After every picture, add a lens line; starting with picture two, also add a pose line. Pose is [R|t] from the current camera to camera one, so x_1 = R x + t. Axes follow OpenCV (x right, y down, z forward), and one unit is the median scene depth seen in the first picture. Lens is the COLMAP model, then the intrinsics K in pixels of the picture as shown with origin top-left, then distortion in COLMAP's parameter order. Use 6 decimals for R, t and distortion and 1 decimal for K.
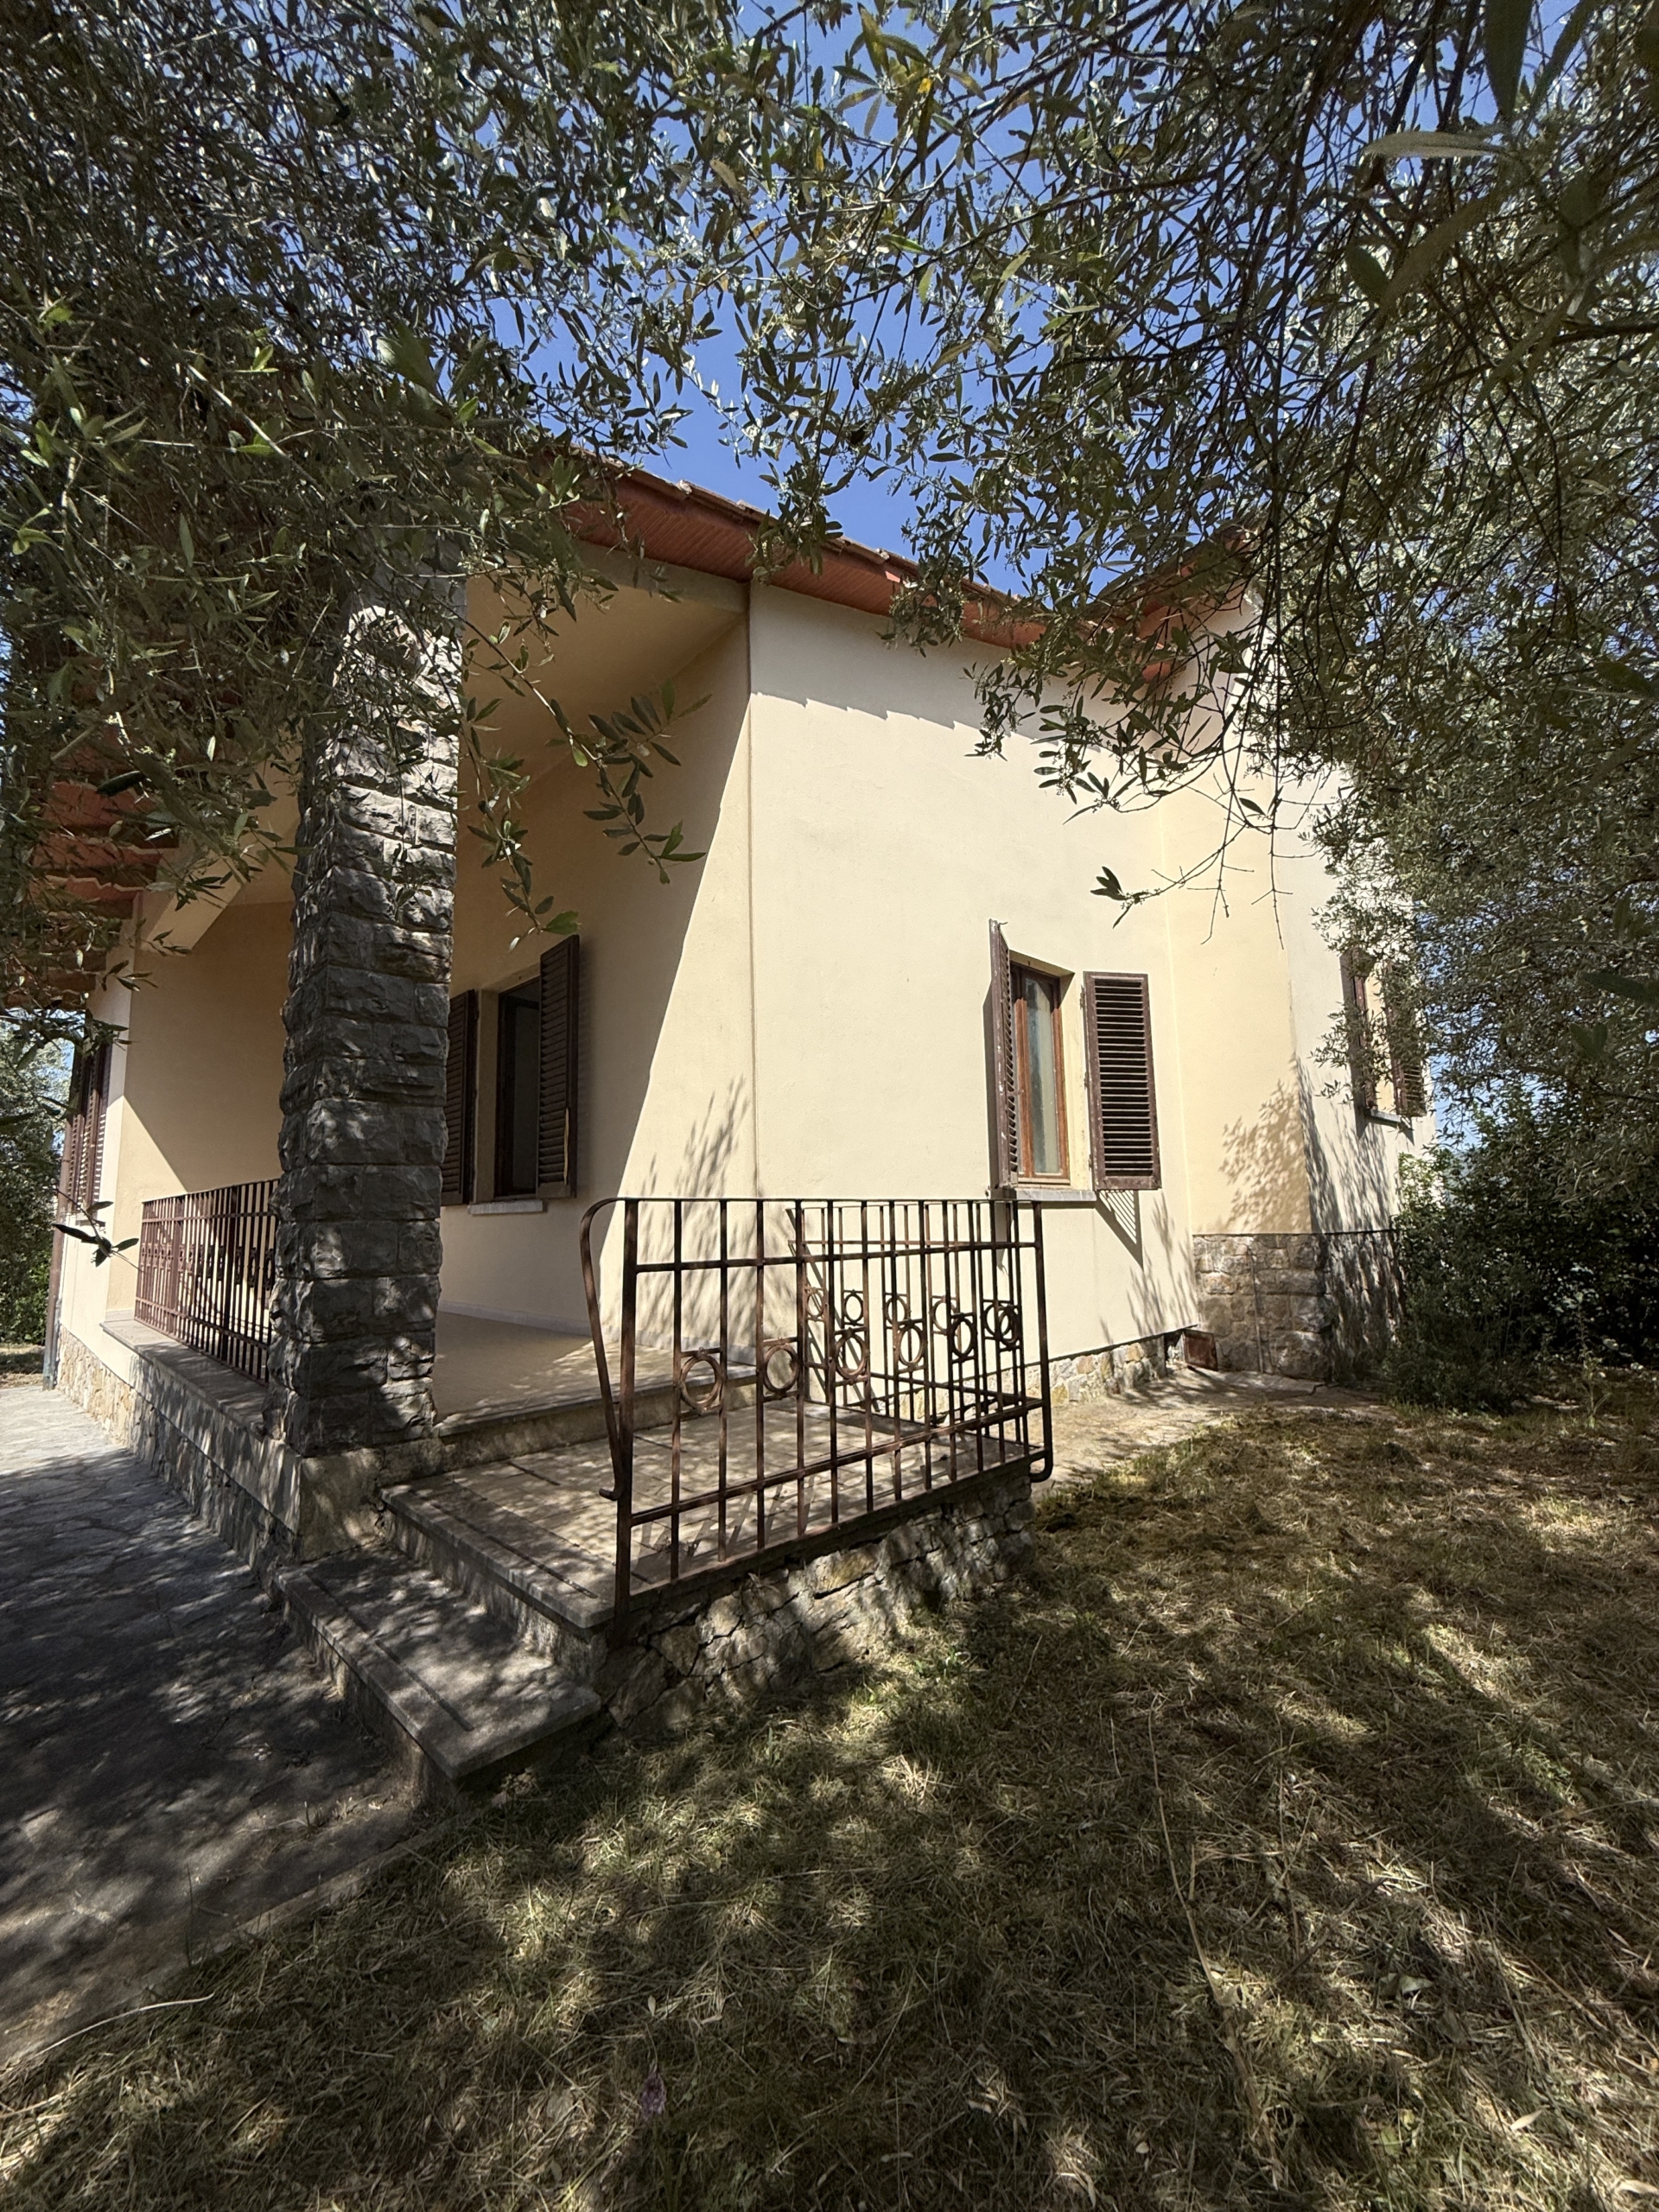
lens RADIAL K [[880.3, 0, 829.5], [0, 880.3, 1106.0], [0, 0, 1]] dist [-0.000892, -0.000062]
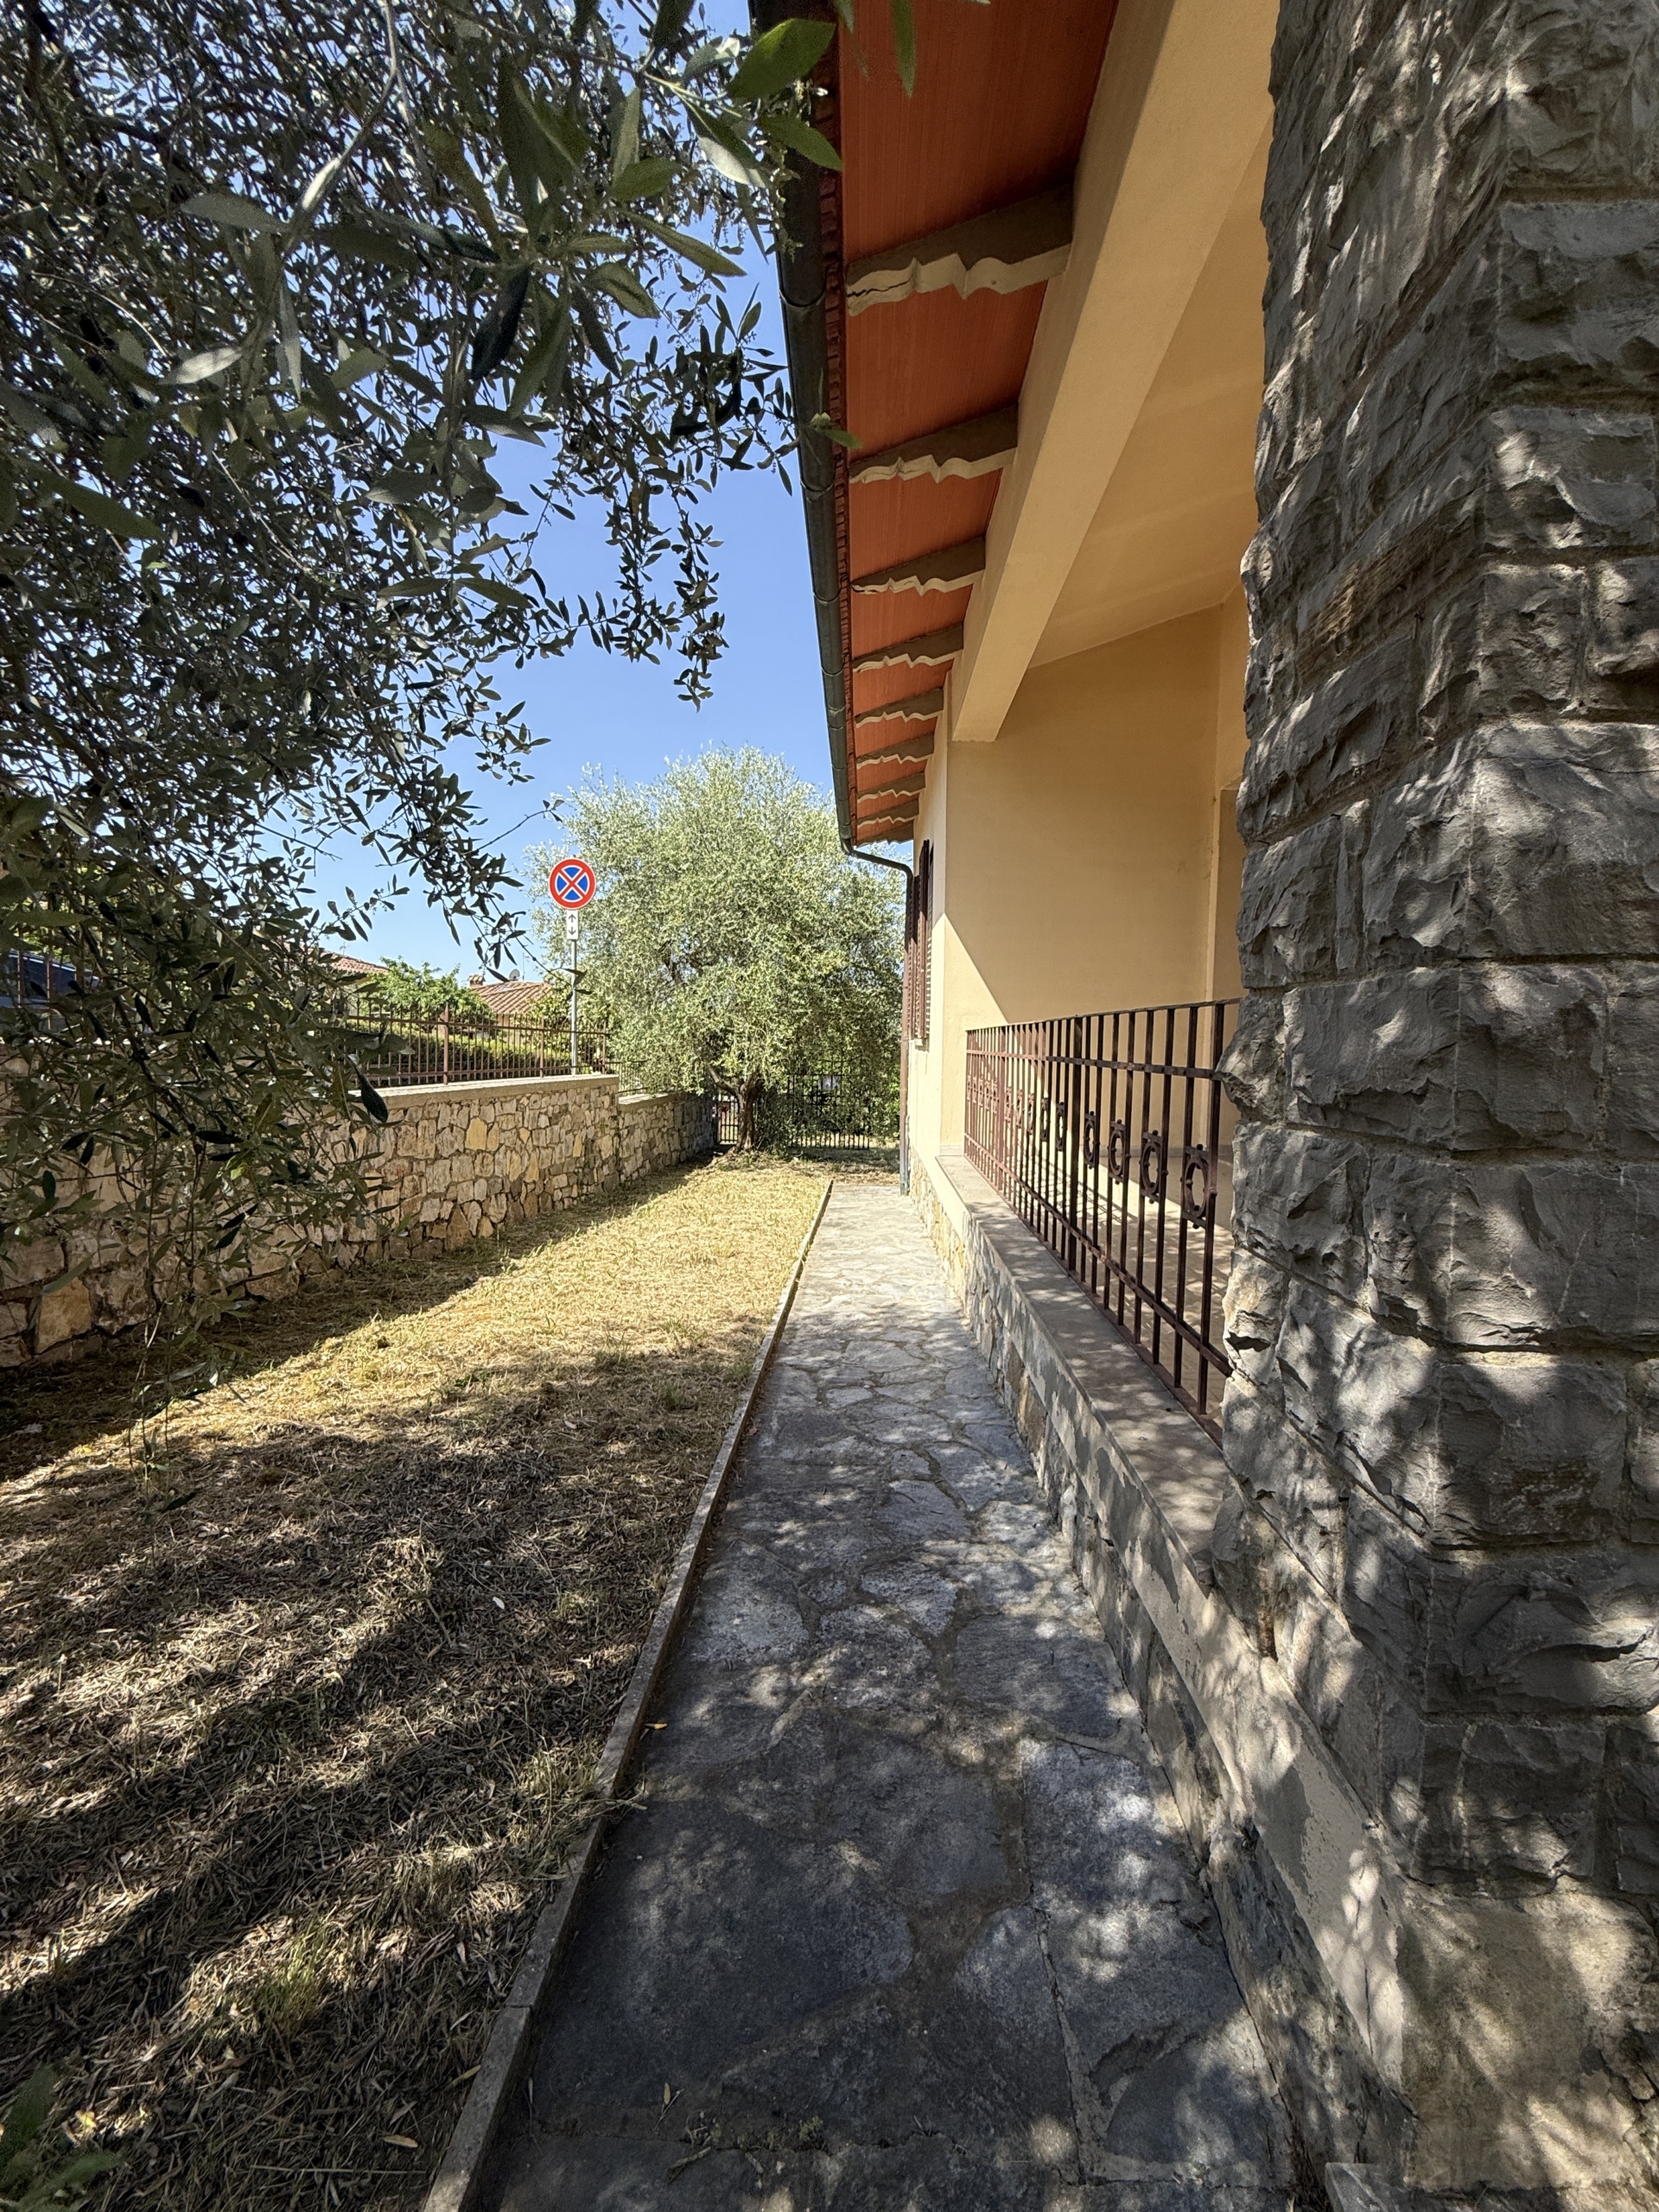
lens RADIAL K [[876.4, 0, 829.5], [0, 876.4, 1106.0], [0, 0, 1]] dist [-0.002717, -0.000215]
pose [[0.687370, 0.078147, -0.722091, -0.455302], [0.068420, 0.982806, 0.171494, 0.044113], [0.723077, -0.167285, 0.670205, 0.580438]]
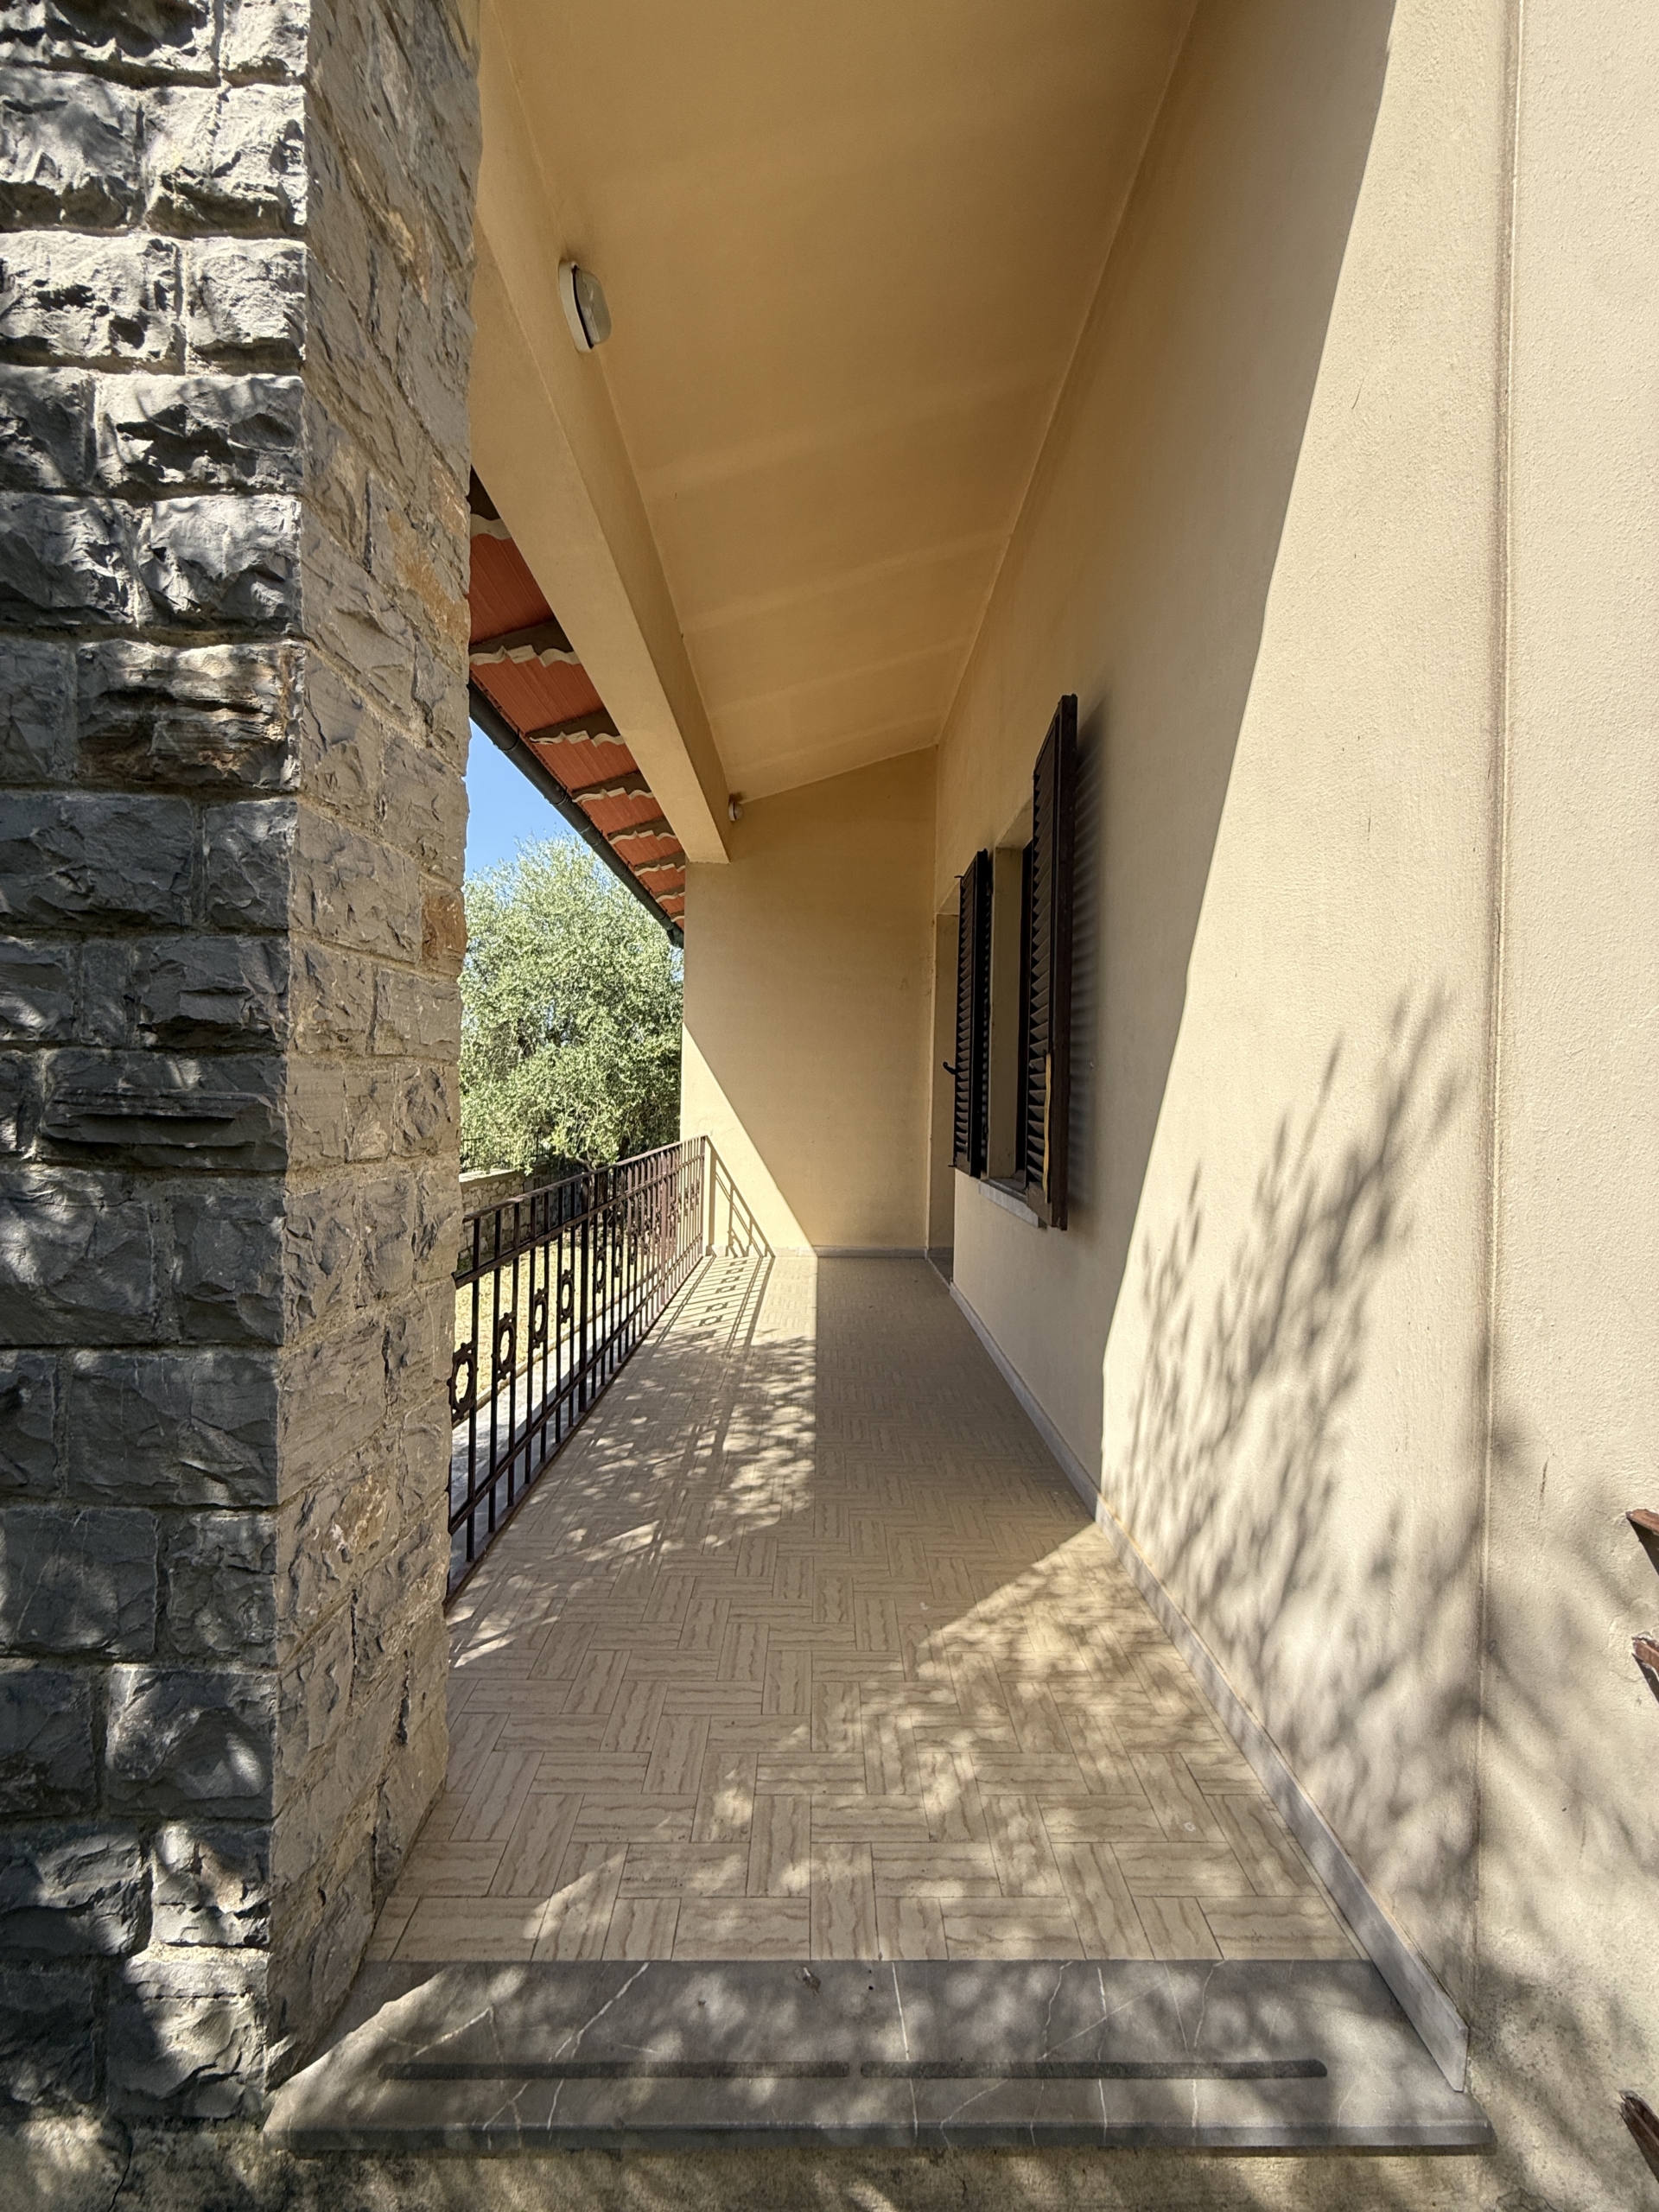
lens RADIAL K [[876.4, 0, 829.5], [0, 876.4, 1106.0], [0, 0, 1]] dist [-0.002717, -0.000215]
pose [[0.720158, 0.043952, -0.692417, -0.060980], [0.052251, 0.991722, 0.117295, -0.051471], [0.691840, -0.120651, 0.711899, 0.894556]]
